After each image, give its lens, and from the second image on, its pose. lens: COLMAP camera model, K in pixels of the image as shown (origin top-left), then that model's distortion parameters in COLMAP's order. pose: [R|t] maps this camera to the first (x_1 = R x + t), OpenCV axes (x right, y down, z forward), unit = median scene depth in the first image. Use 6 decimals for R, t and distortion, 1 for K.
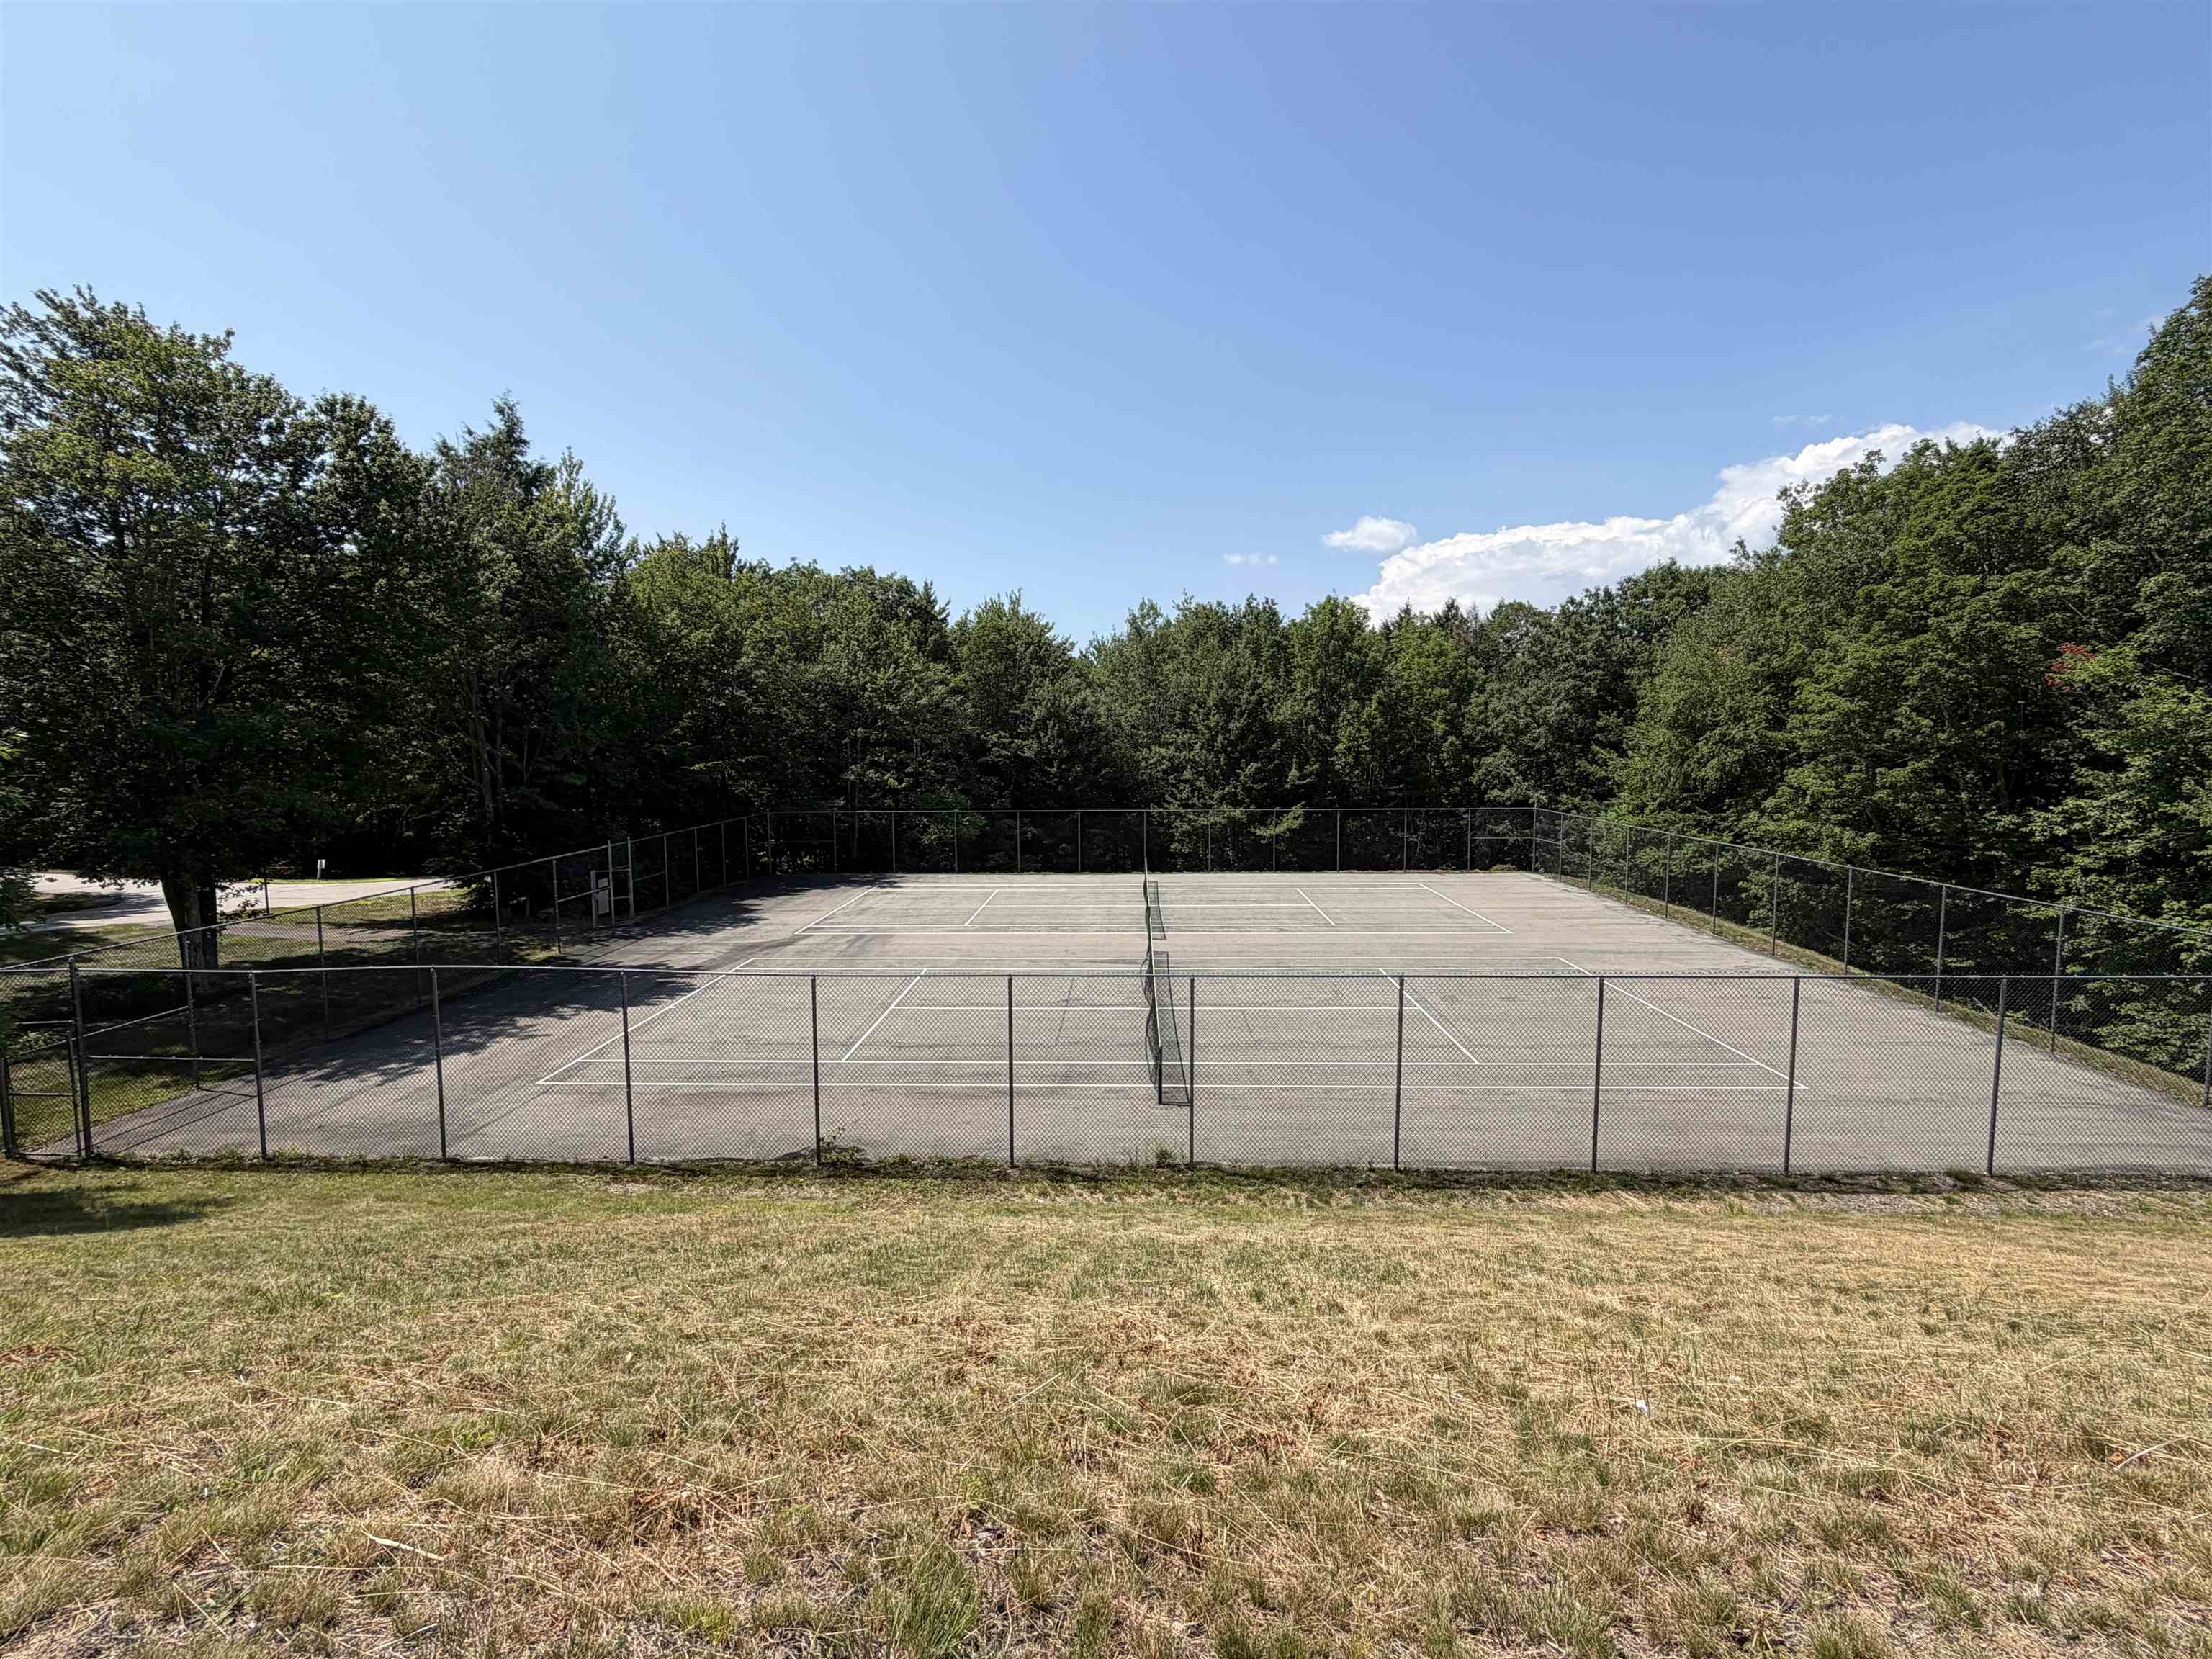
lens RADIAL K [[1005.1, 0, 1104.7], [0, 1005.1, 828.7], [0, 0, 1]] dist [-0.009233, 0.001268]
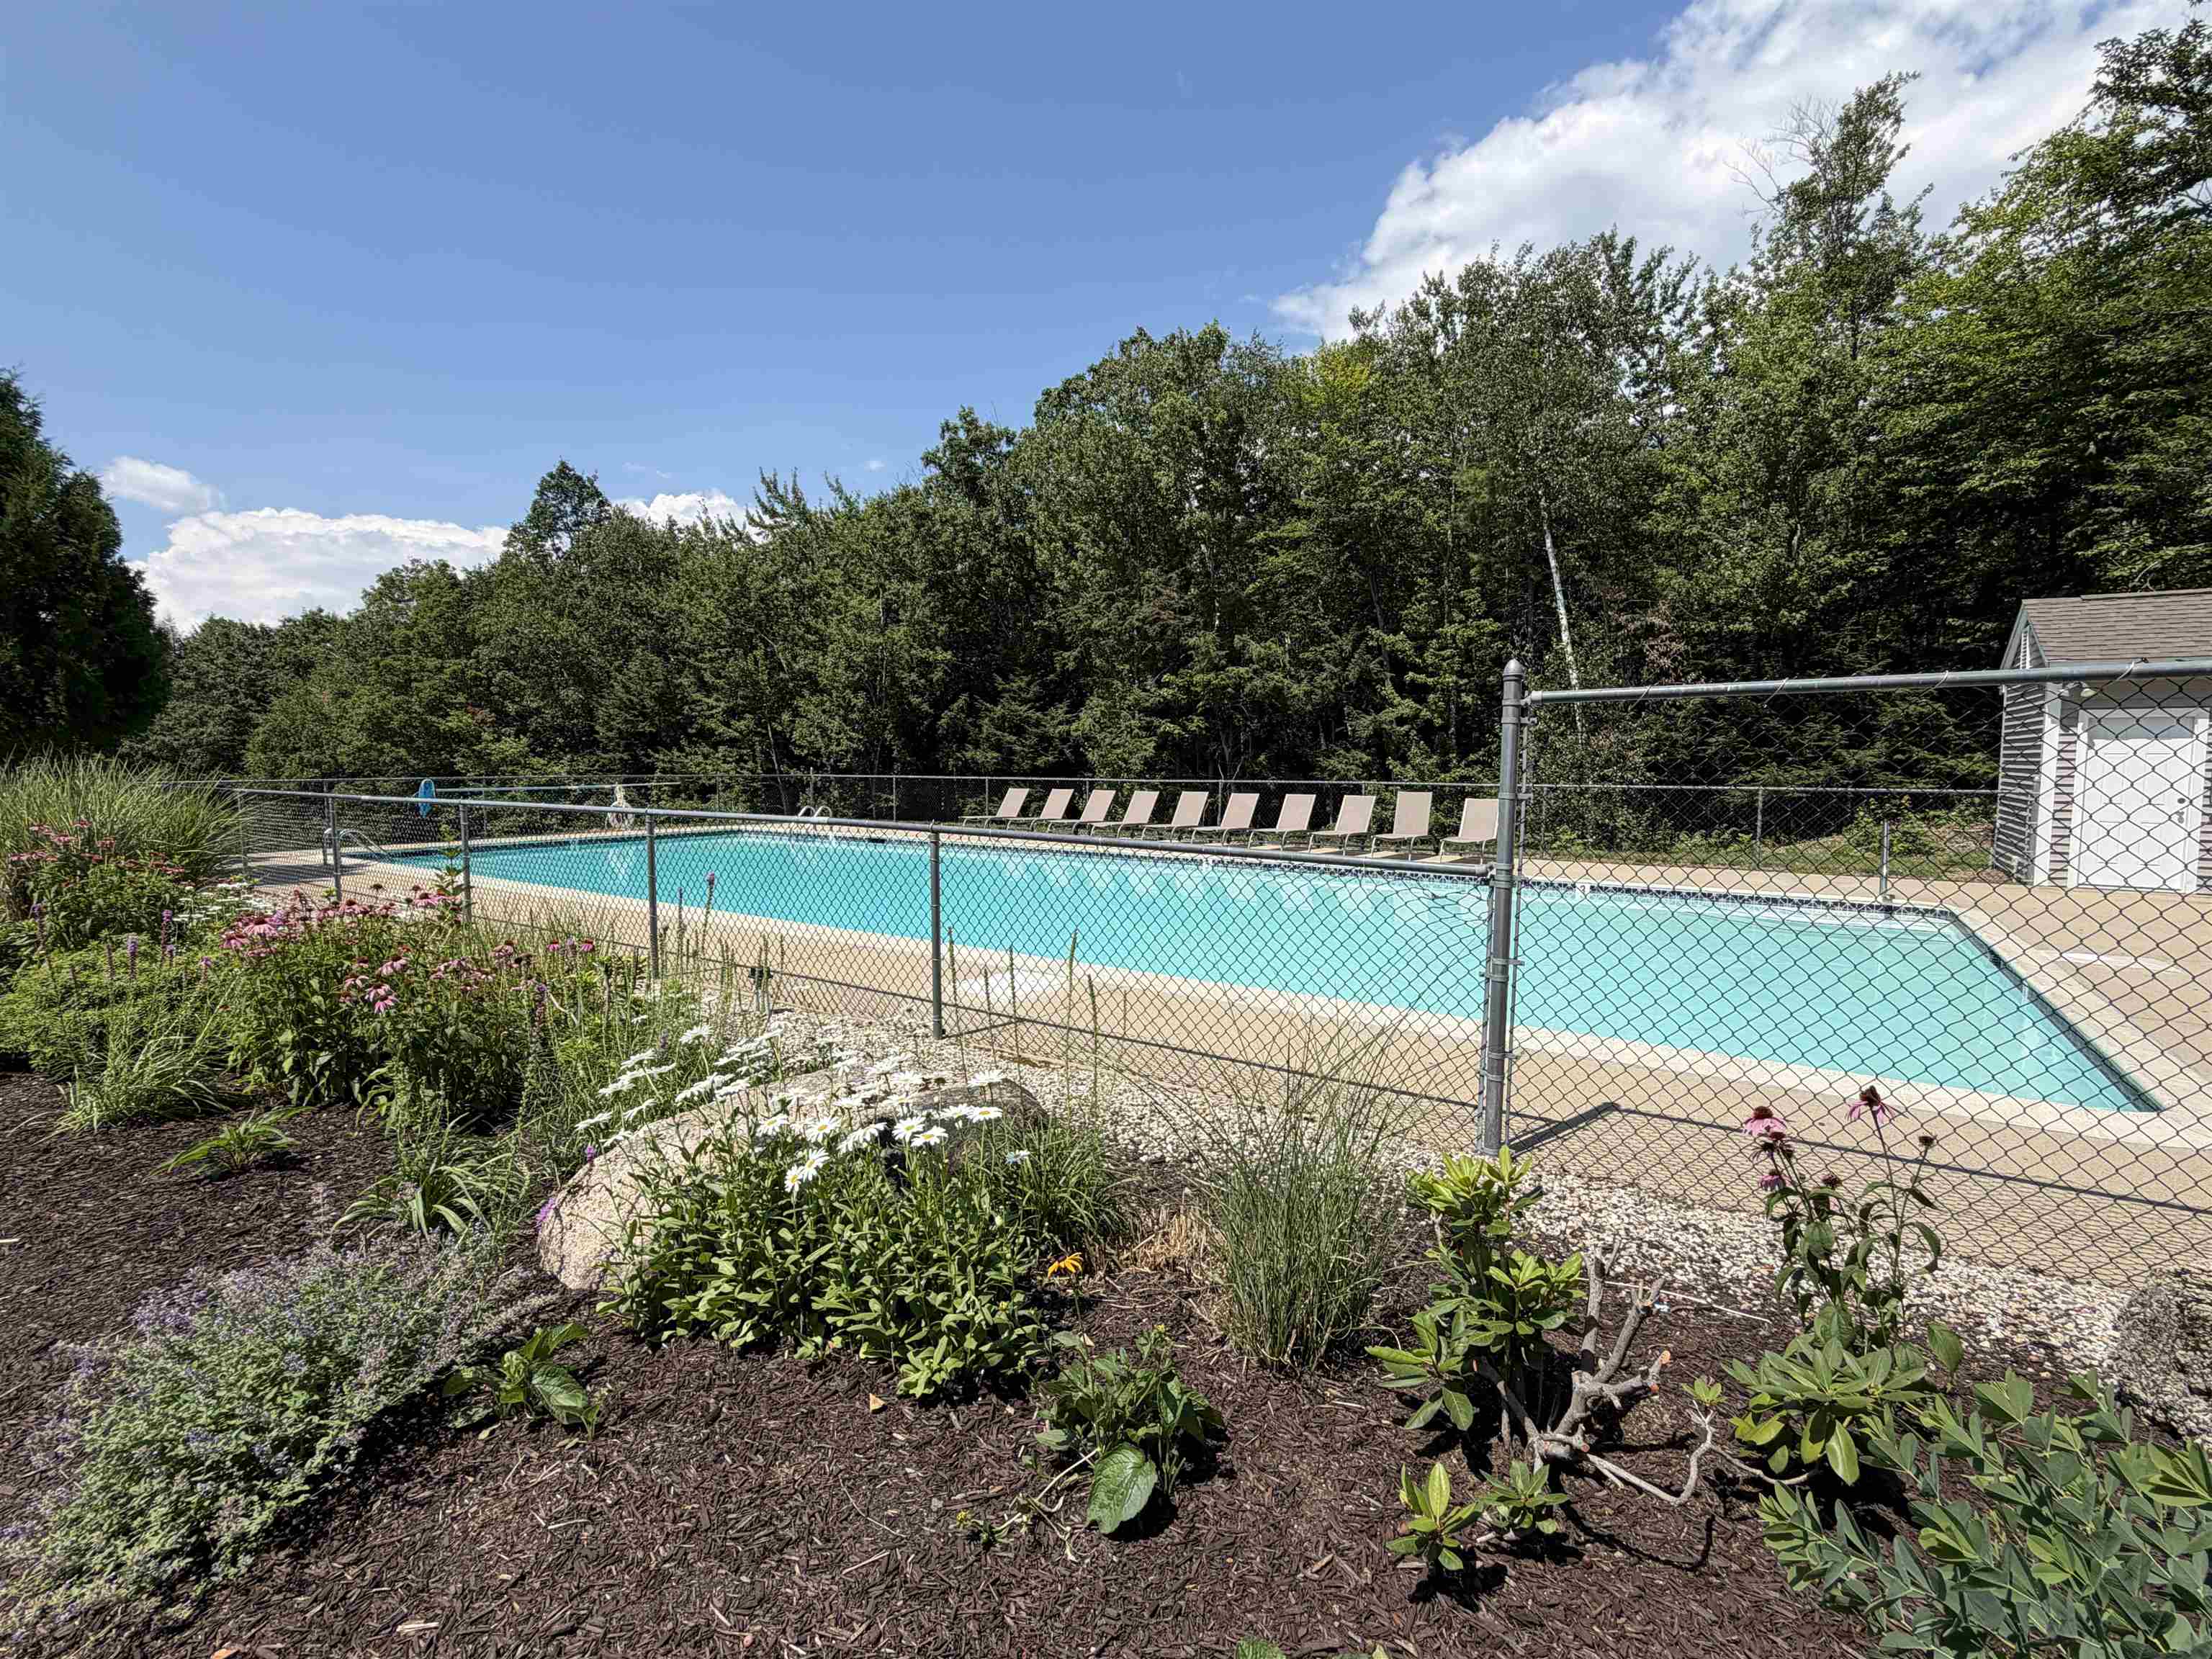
lens RADIAL K [[1005.1, 0, 1102.0], [0, 1005.1, 837.6], [0, 0, 1]] dist [-0.009233, 0.001268]
pose [[0.538511, -0.056128, 0.840747, 0.064848], [0.062131, 0.997708, 0.026811, 0.032792], [-0.840325, 0.037798, 0.540764, -0.474161]]
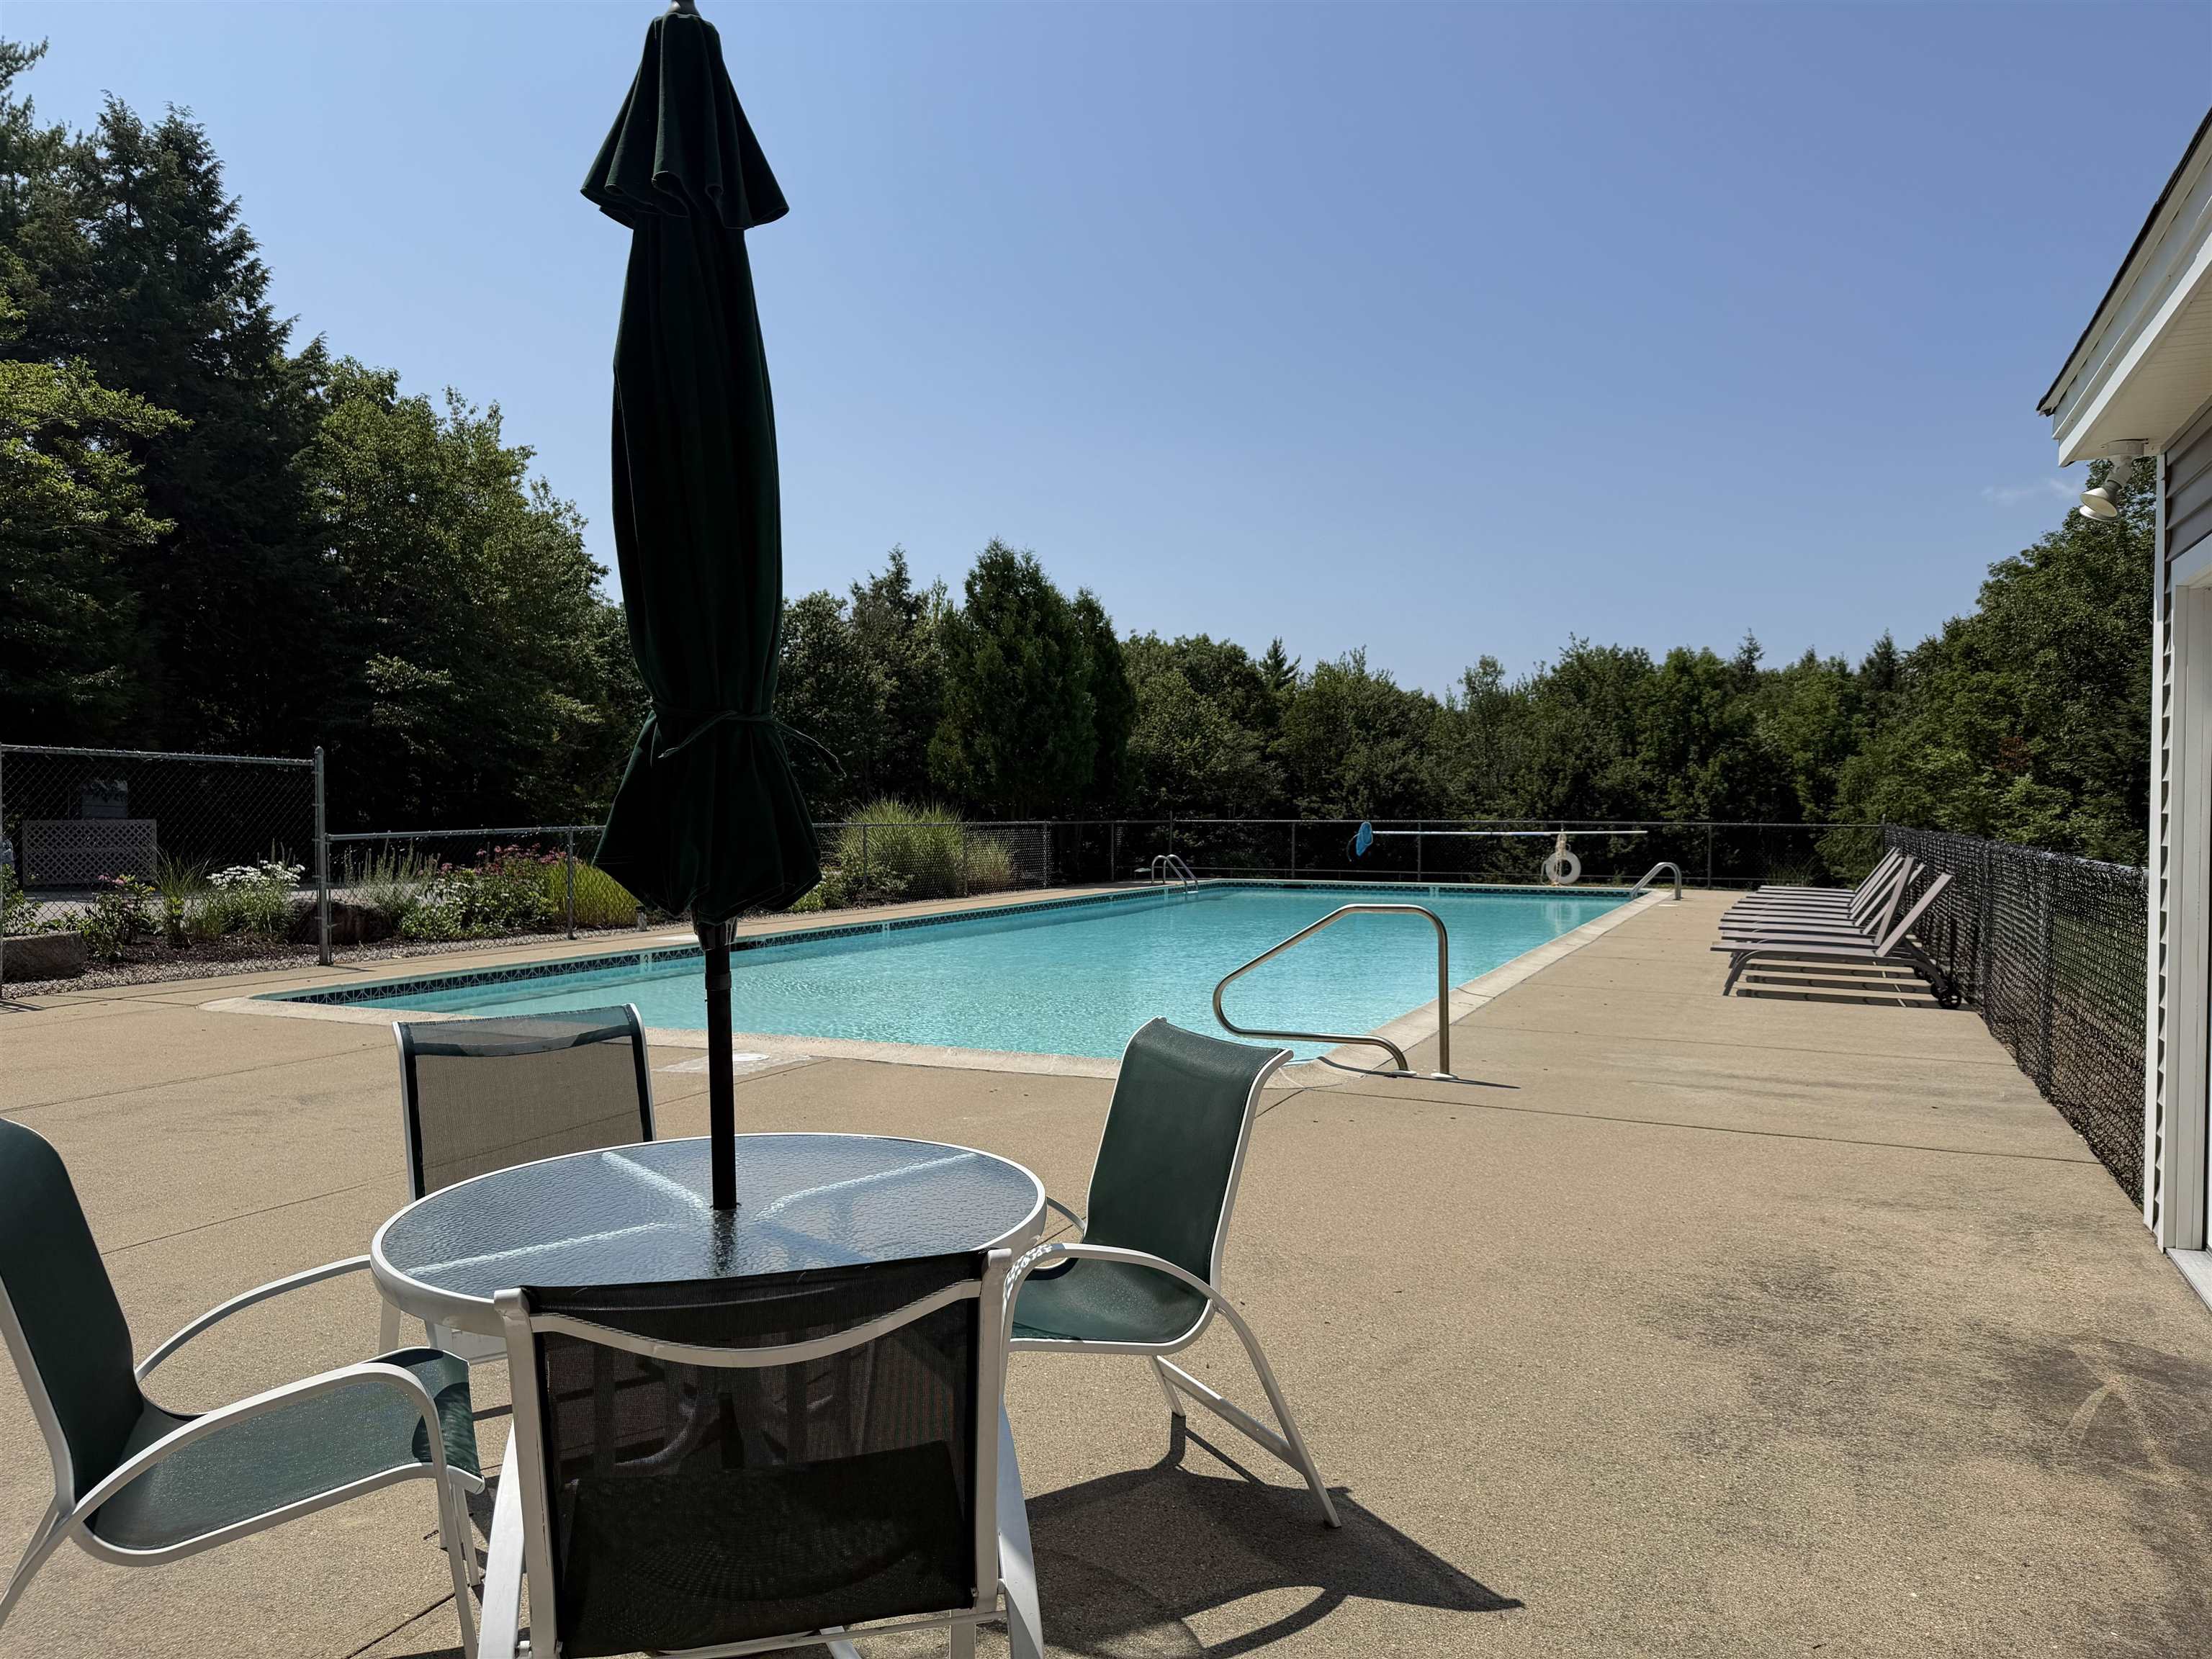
lens RADIAL K [[1536.0, 0, 1099.8], [0, 1536.0, 826.2], [0, 0, 1]] dist [0.050603, -0.055897]
pose [[0.920839, 0.015079, -0.389651, 0.409300], [-0.042289, 0.997220, -0.061348, 0.050256], [0.387642, 0.072969, 0.918917, -0.677917]]
